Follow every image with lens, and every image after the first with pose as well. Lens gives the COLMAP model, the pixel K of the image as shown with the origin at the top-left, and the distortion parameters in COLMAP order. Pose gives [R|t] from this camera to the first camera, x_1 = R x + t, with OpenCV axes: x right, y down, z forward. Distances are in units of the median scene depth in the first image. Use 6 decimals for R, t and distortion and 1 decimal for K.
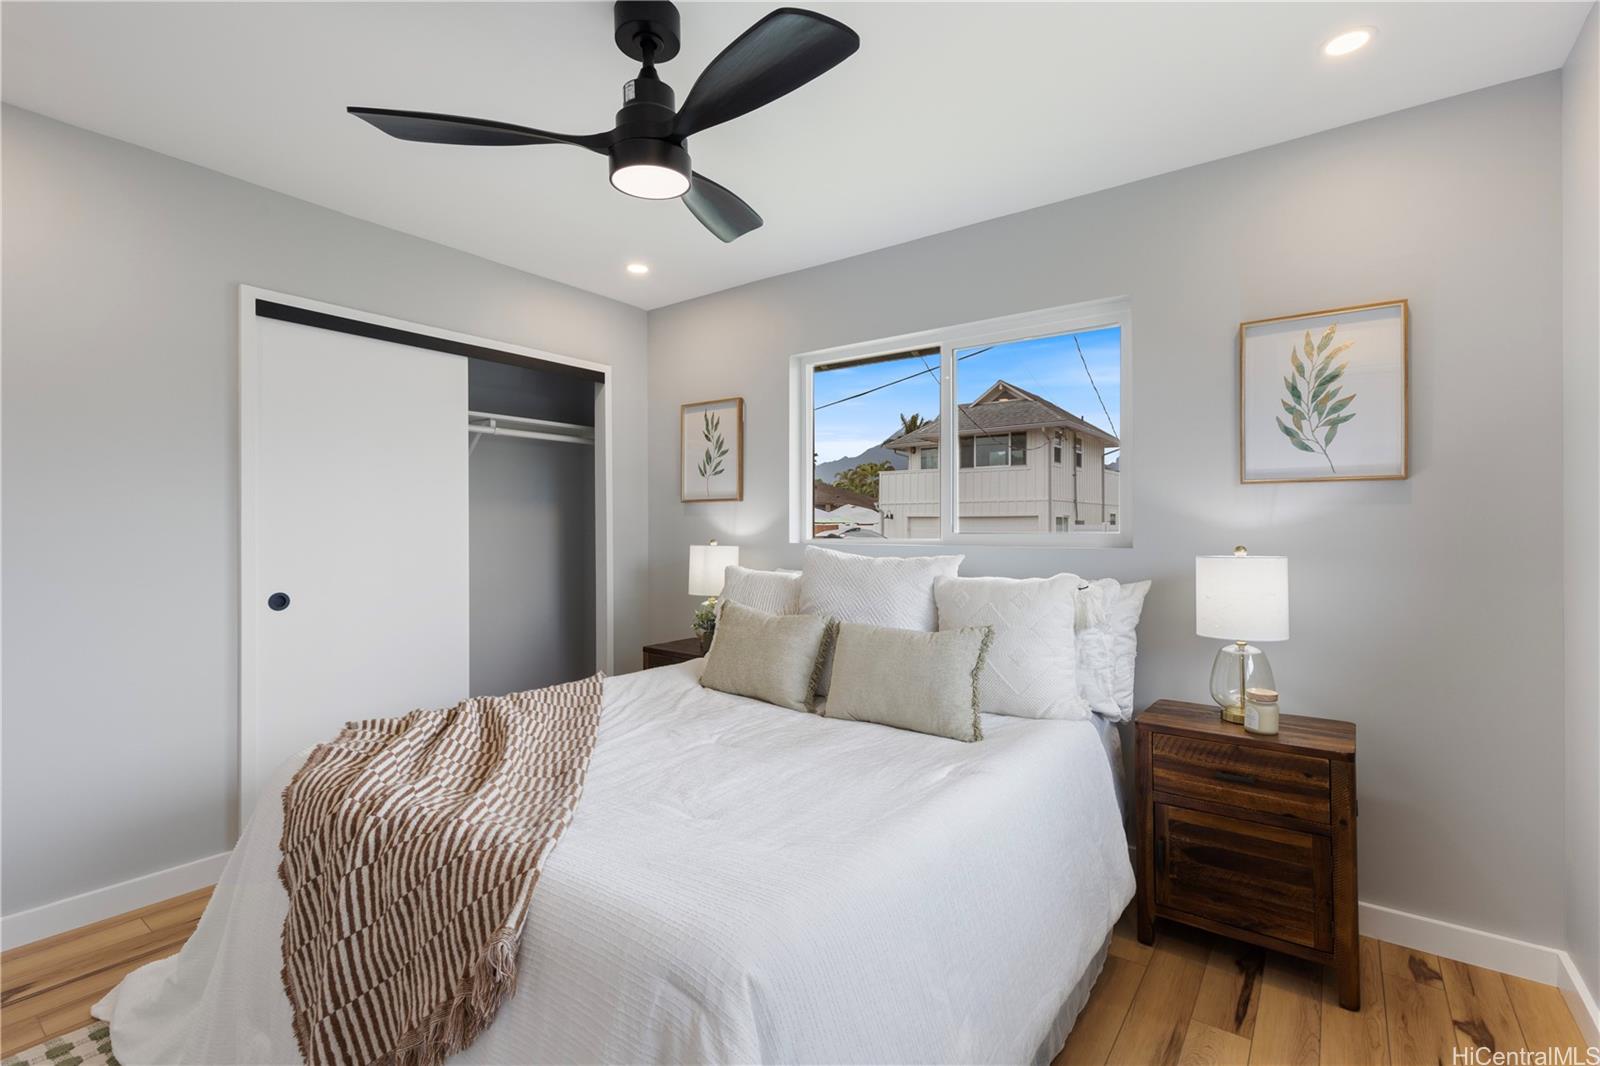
lens RADIAL K [[748.7, 0, 798.1], [0, 748.7, 520.5], [0, 0, 1]] dist [0.028725, -0.000064]
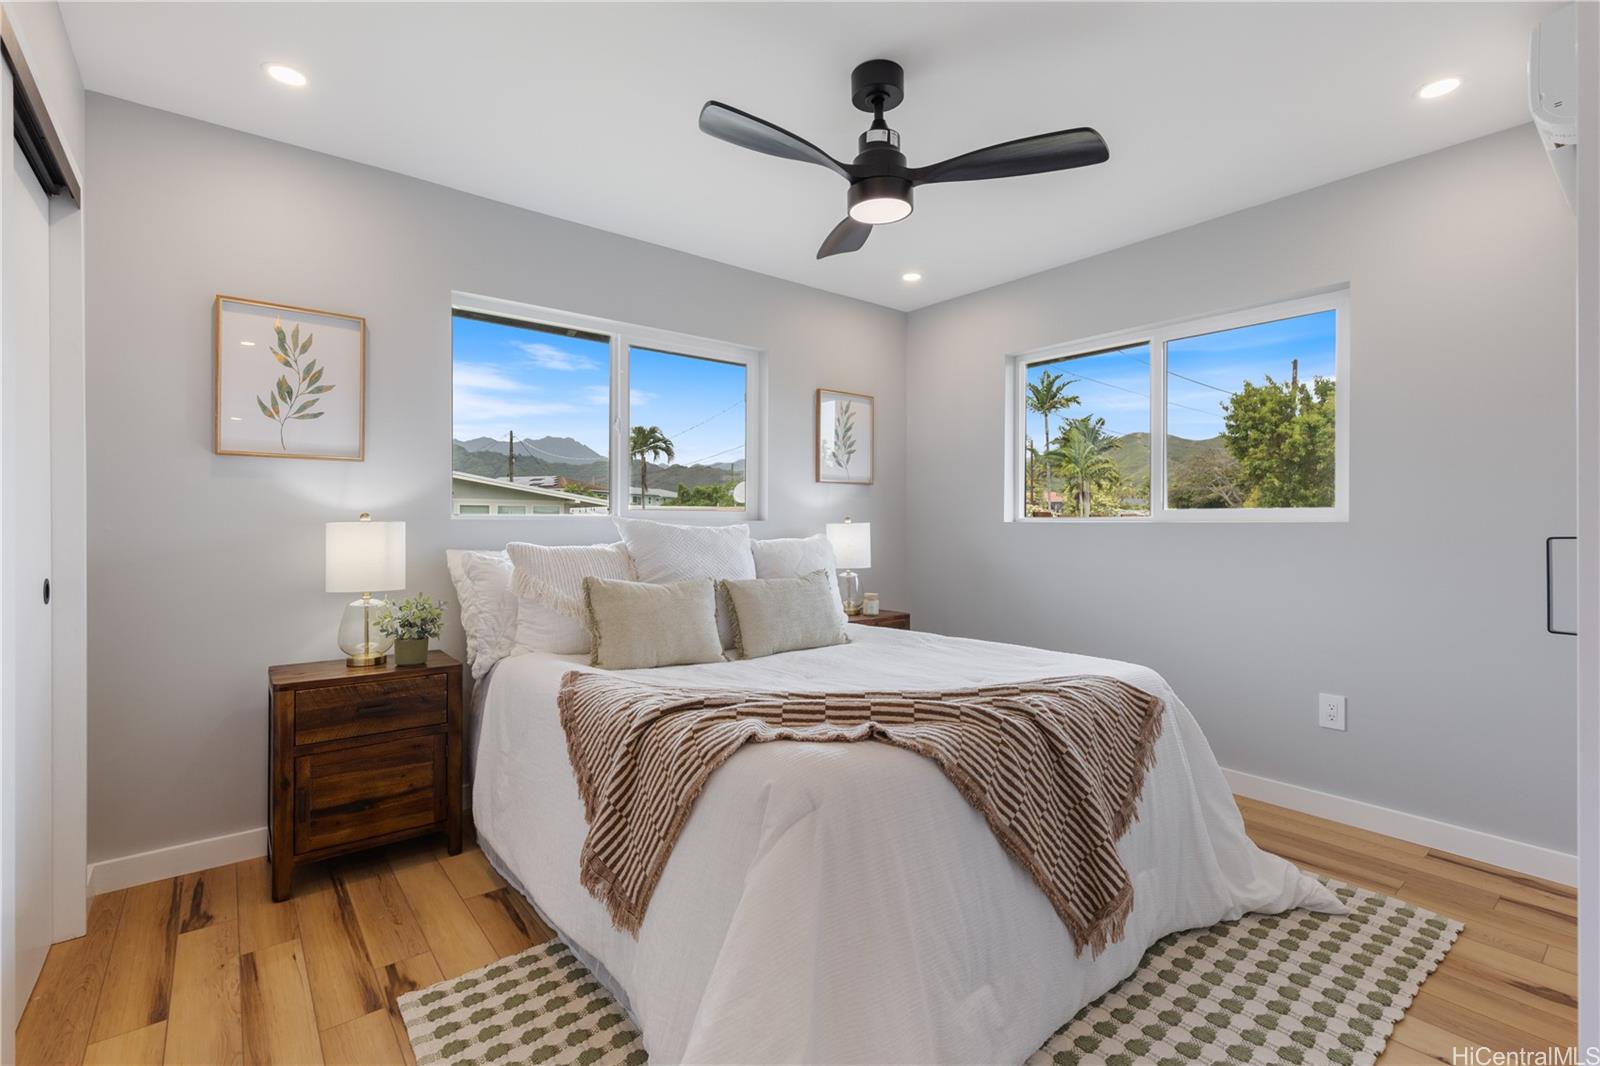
lens RADIAL K [[720.7, 0, 810.3], [0, 720.7, 532.9], [0, 0, 1]] dist [0.006796, -0.000347]
pose [[0.256422, -0.014587, 0.966455, -0.644756], [-0.019561, 0.999603, 0.020277, 0.021586], [-0.966367, -0.024104, 0.256035, 0.387744]]
